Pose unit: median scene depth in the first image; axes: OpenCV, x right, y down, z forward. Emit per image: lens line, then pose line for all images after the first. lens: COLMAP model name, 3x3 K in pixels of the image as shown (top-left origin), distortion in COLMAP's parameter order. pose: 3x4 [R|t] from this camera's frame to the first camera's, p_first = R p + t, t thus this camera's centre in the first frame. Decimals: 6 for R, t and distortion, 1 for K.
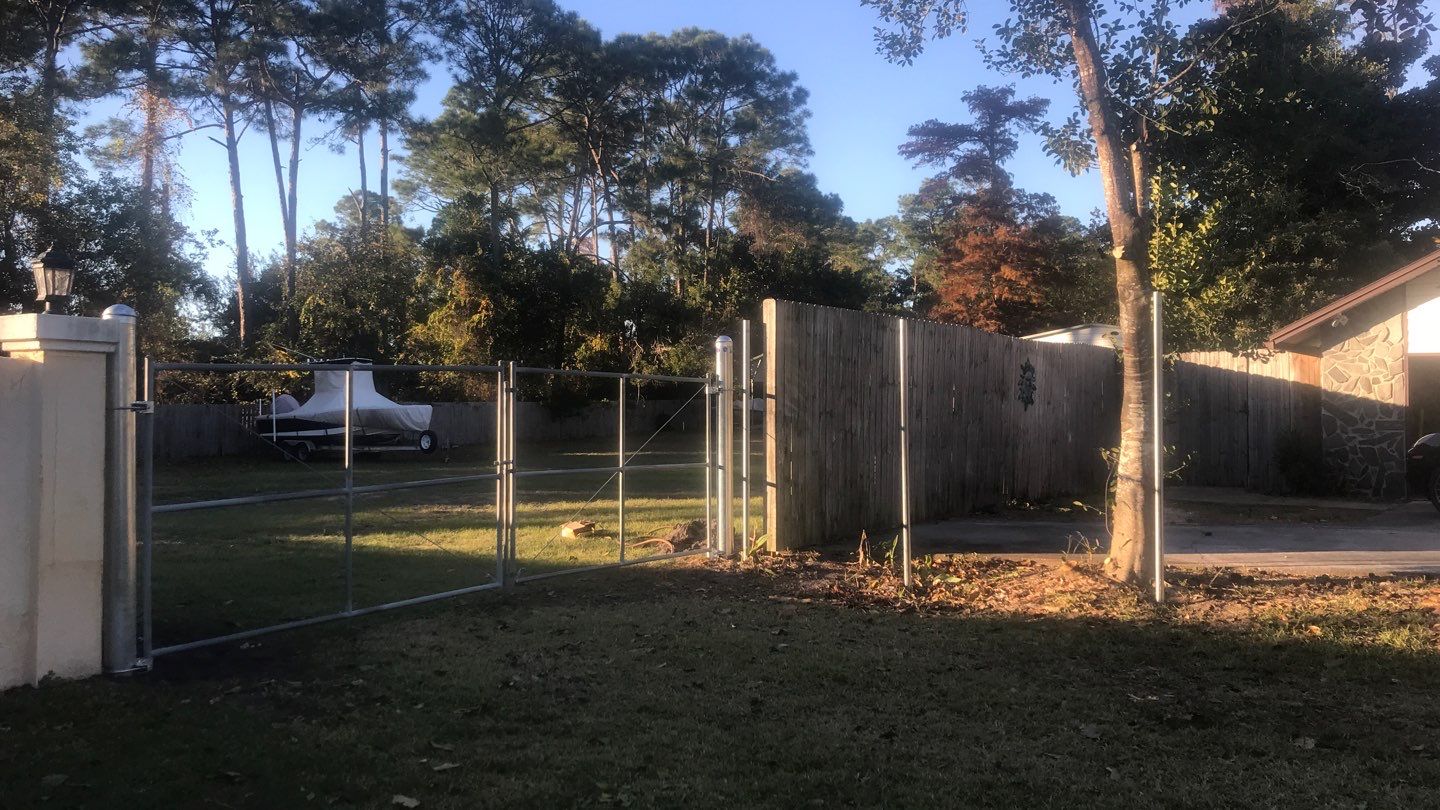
lens RADIAL K [[1168.7, 0, 747.0], [0, 1168.7, 393.2], [0, 0, 1]] dist [0.021532, -0.042388]
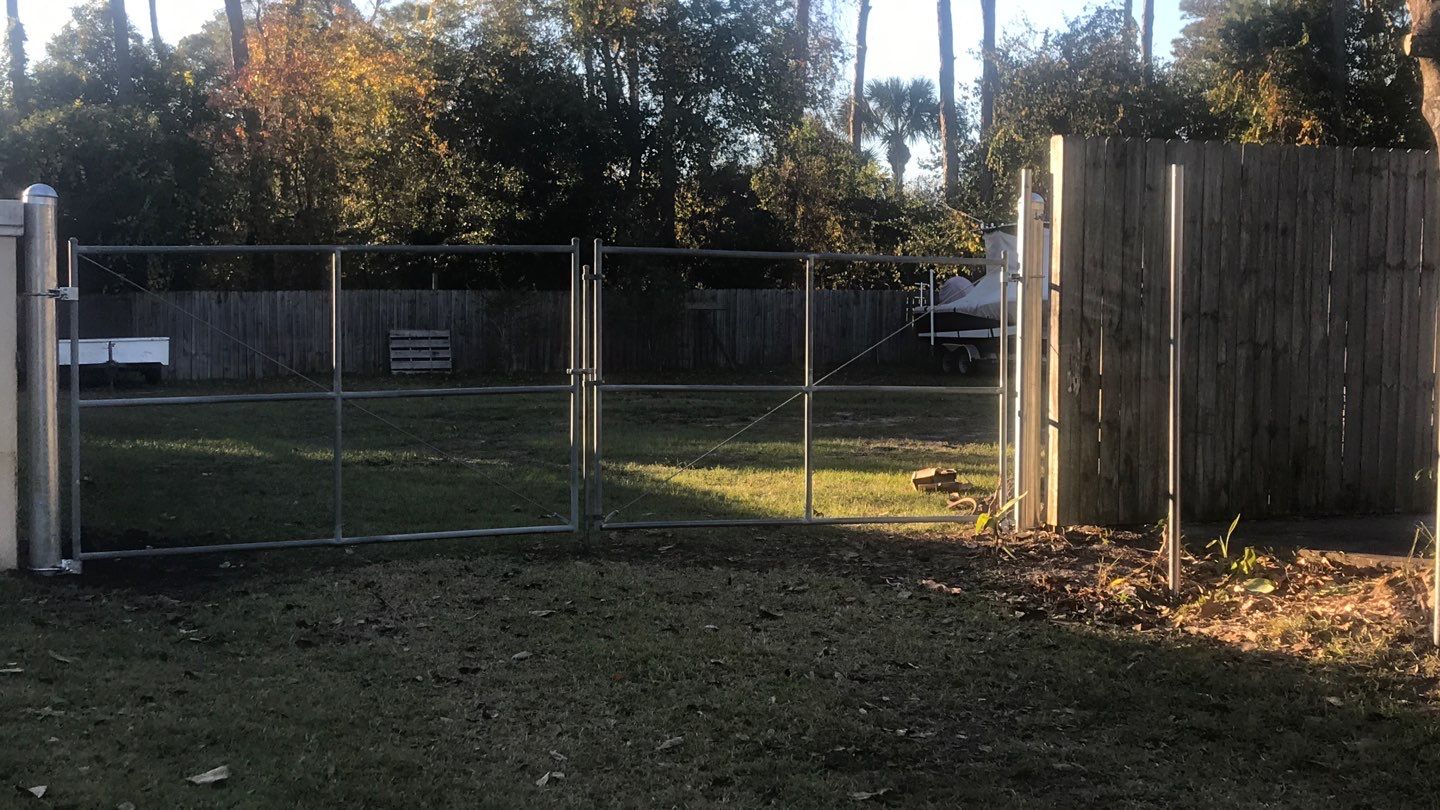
lens RADIAL K [[1925.0, 0, 719.4], [0, 1925.0, 402.0], [0, 0, 1]] dist [0.031247, 0.000000]
pose [[0.822545, 0.042474, -0.567112, 0.475384], [-0.004640, 0.997675, 0.067991, -0.005594], [0.568681, -0.053294, 0.820830, 0.014987]]
